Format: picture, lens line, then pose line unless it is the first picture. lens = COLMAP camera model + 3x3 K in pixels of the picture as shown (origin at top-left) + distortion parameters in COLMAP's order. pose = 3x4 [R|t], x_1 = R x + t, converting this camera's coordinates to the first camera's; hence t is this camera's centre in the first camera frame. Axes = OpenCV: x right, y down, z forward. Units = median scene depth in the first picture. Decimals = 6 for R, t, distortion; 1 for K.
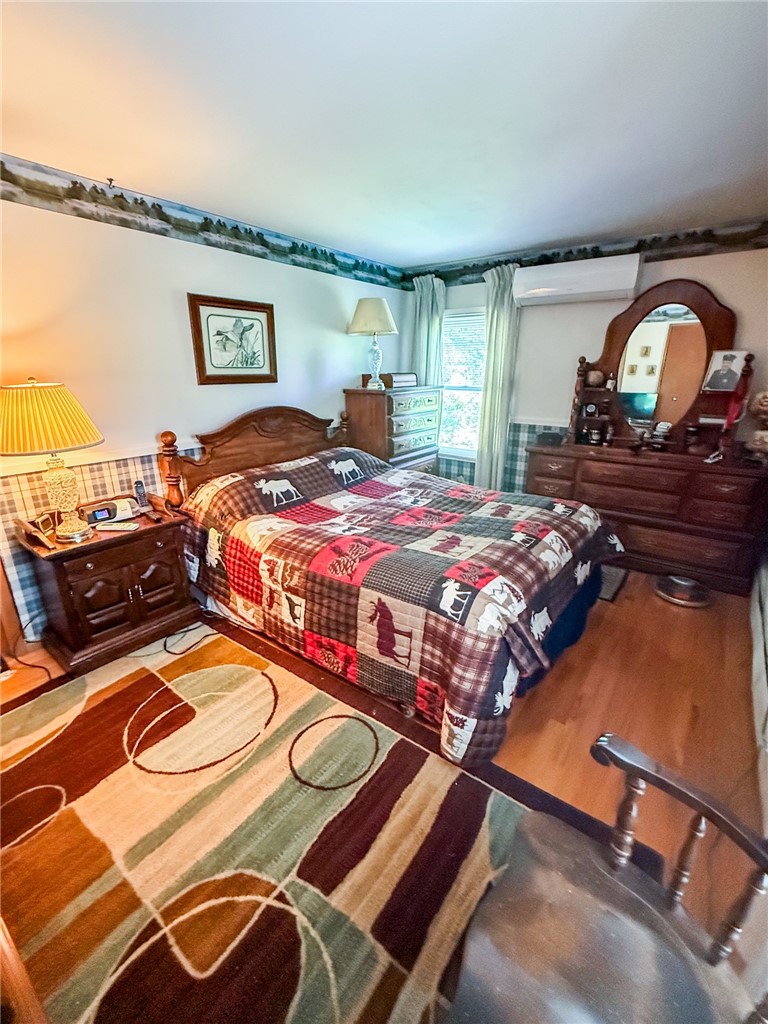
lens RADIAL K [[435.5, 0, 379.0], [0, 435.5, 510.8], [0, 0, 1]] dist [-0.000064, -0.000477]
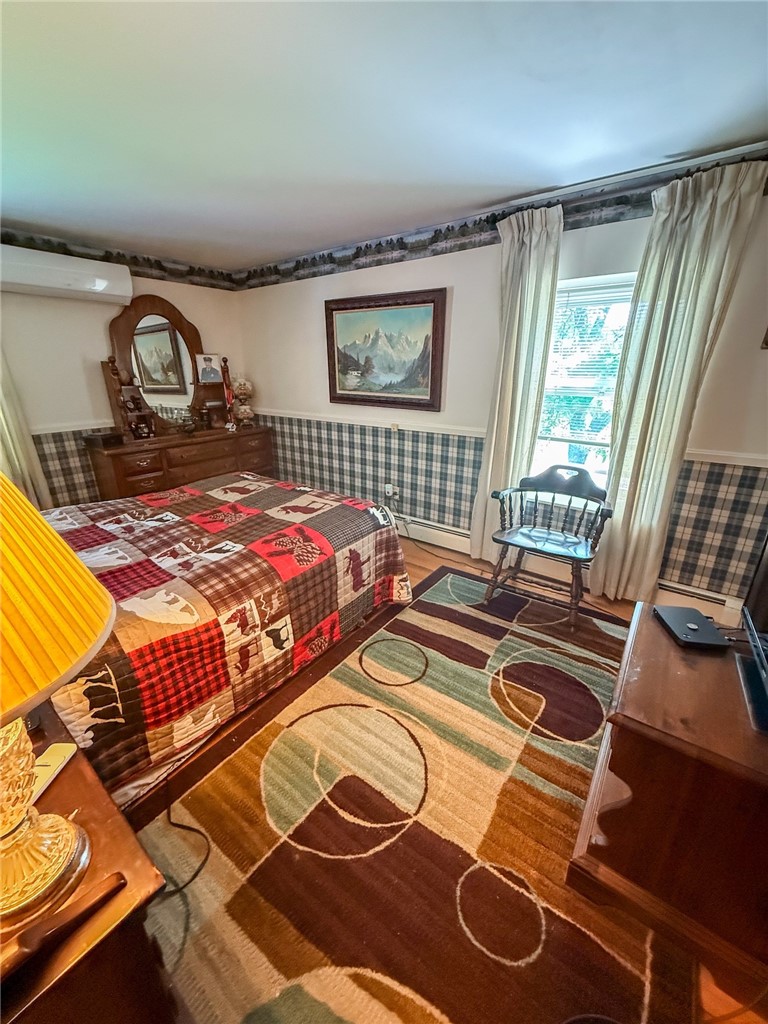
lens RADIAL K [[410.0, 0, 382.9], [0, 410.0, 512.7], [0, 0, 1]] dist [0.001774, -0.000690]
pose [[-0.003587, -0.338248, 0.941050, -0.901283], [0.317470, 0.891988, 0.321824, -0.206392], [-0.948262, 0.299910, 0.104184, 0.625538]]
